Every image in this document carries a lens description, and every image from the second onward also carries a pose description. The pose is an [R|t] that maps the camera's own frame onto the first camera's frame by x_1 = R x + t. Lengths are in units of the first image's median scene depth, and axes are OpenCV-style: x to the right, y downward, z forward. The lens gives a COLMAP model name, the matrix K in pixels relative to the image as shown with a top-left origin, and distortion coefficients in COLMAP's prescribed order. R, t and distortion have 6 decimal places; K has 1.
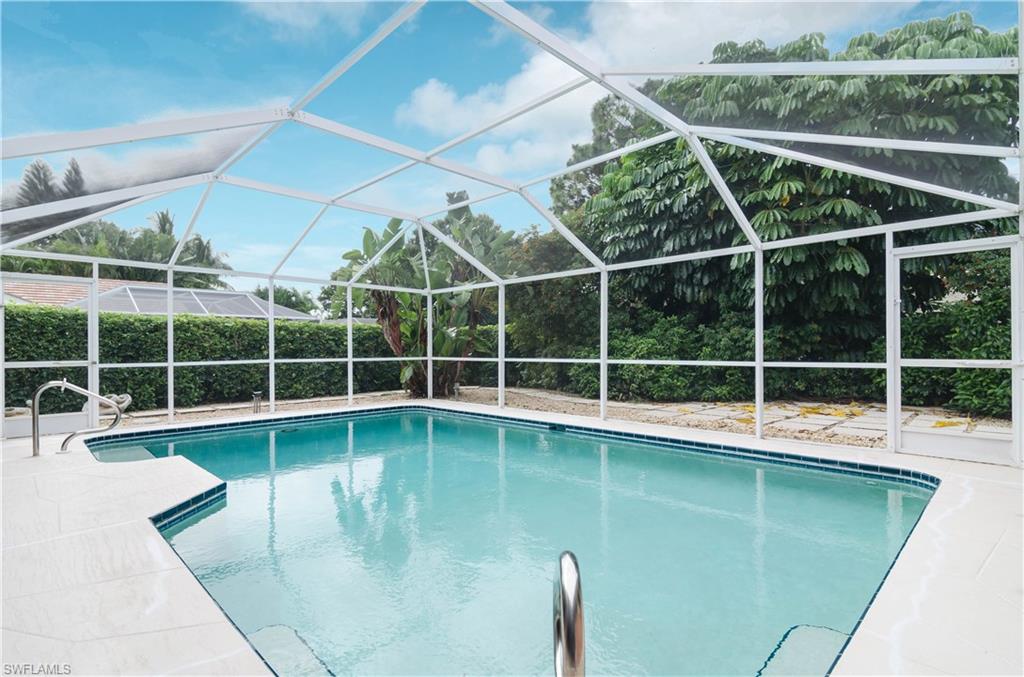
lens RADIAL K [[521.4, 0, 511.9], [0, 521.4, 339.0], [0, 0, 1]] dist [0.026366, 0.000175]
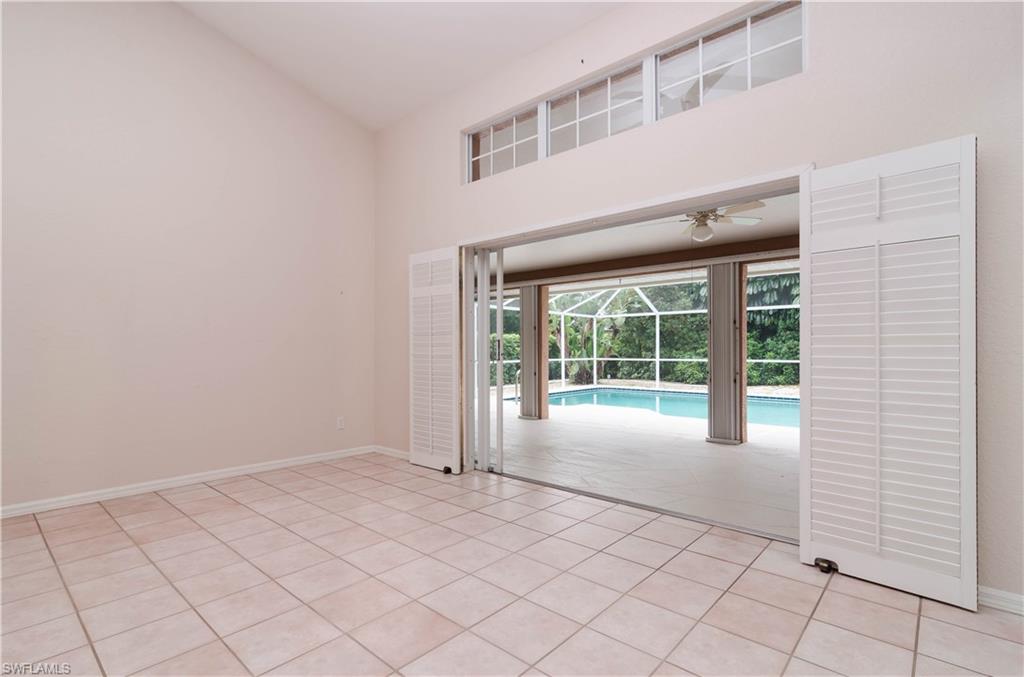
lens RADIAL K [[492.3, 0, 511.9], [0, 492.3, 342.3], [0, 0, 1]] dist [-0.000707, -0.000210]
pose [[0.998563, 0.003495, 0.053473, -0.538777], [-0.003703, 0.999986, 0.003793, -0.019237], [-0.053459, -0.003986, 0.998562, -0.518795]]
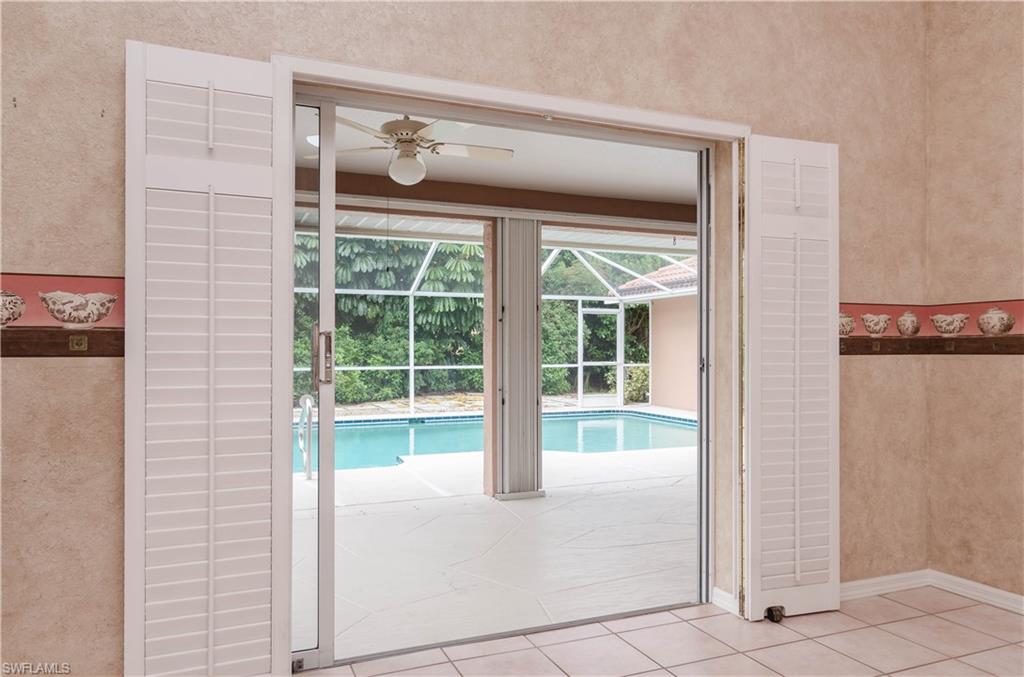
lens RADIAL K [[704.7, 0, 518.7], [0, 704.7, 347.8], [0, 0, 1]] dist [-0.001702, -0.000769]
pose [[0.375616, 0.009206, 0.926730, -1.012359], [-0.016778, 0.999854, -0.003132, -0.002069], [-0.926623, -0.014372, 0.375716, 0.106727]]
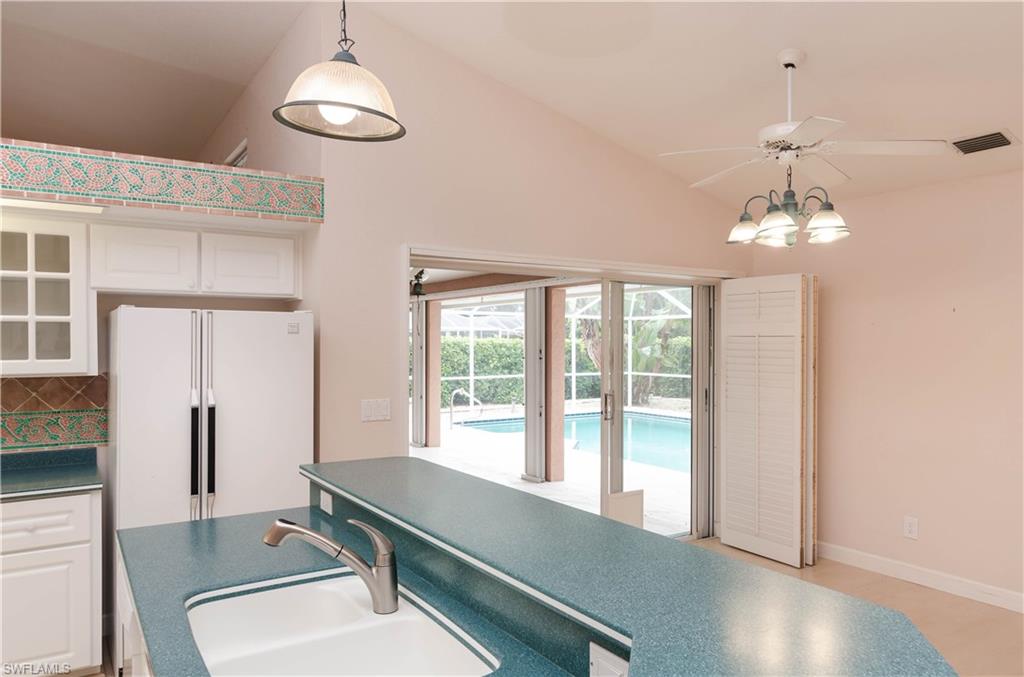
lens RADIAL K [[704.7, 0, 515.3], [0, 704.7, 334.4], [0, 0, 1]] dist [-0.001702, -0.000769]
pose [[0.983322, 0.004502, -0.181819, -0.128970], [-0.003777, 0.999983, 0.004330, -0.063654], [0.181836, -0.003571, 0.983322, -0.722246]]
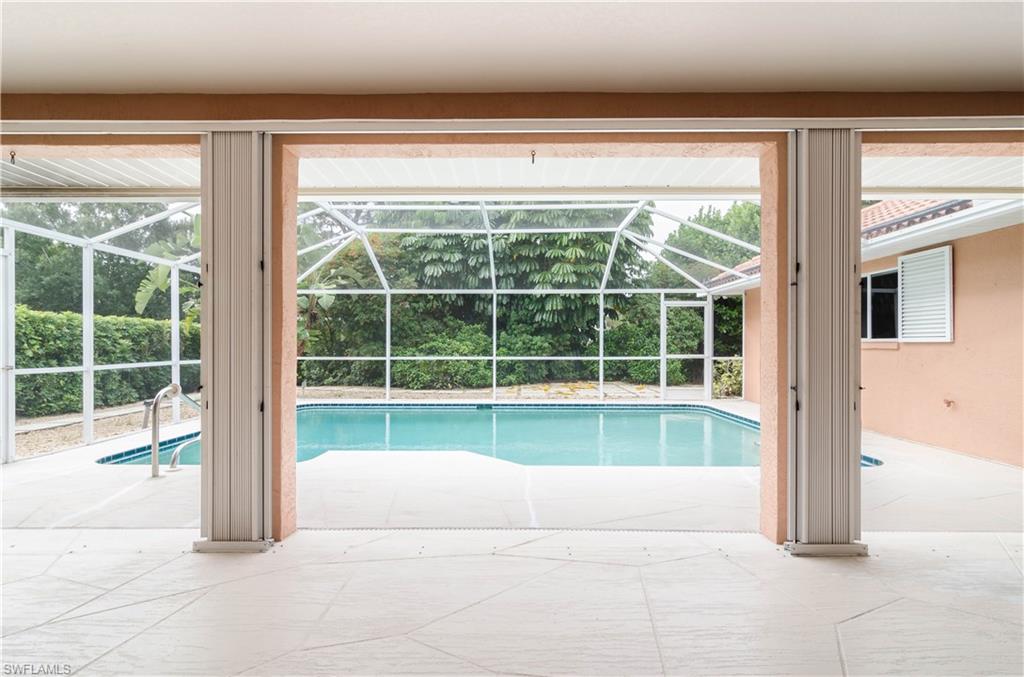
lens RADIAL K [[492.3, 0, 521.3], [0, 492.3, 342.9], [0, 0, 1]] dist [-0.000707, -0.000210]
pose [[0.713954, 0.011067, 0.700105, -0.542315], [-0.016445, 0.999864, 0.000965, -0.000410], [-0.699999, -0.012202, 0.714039, 0.011226]]
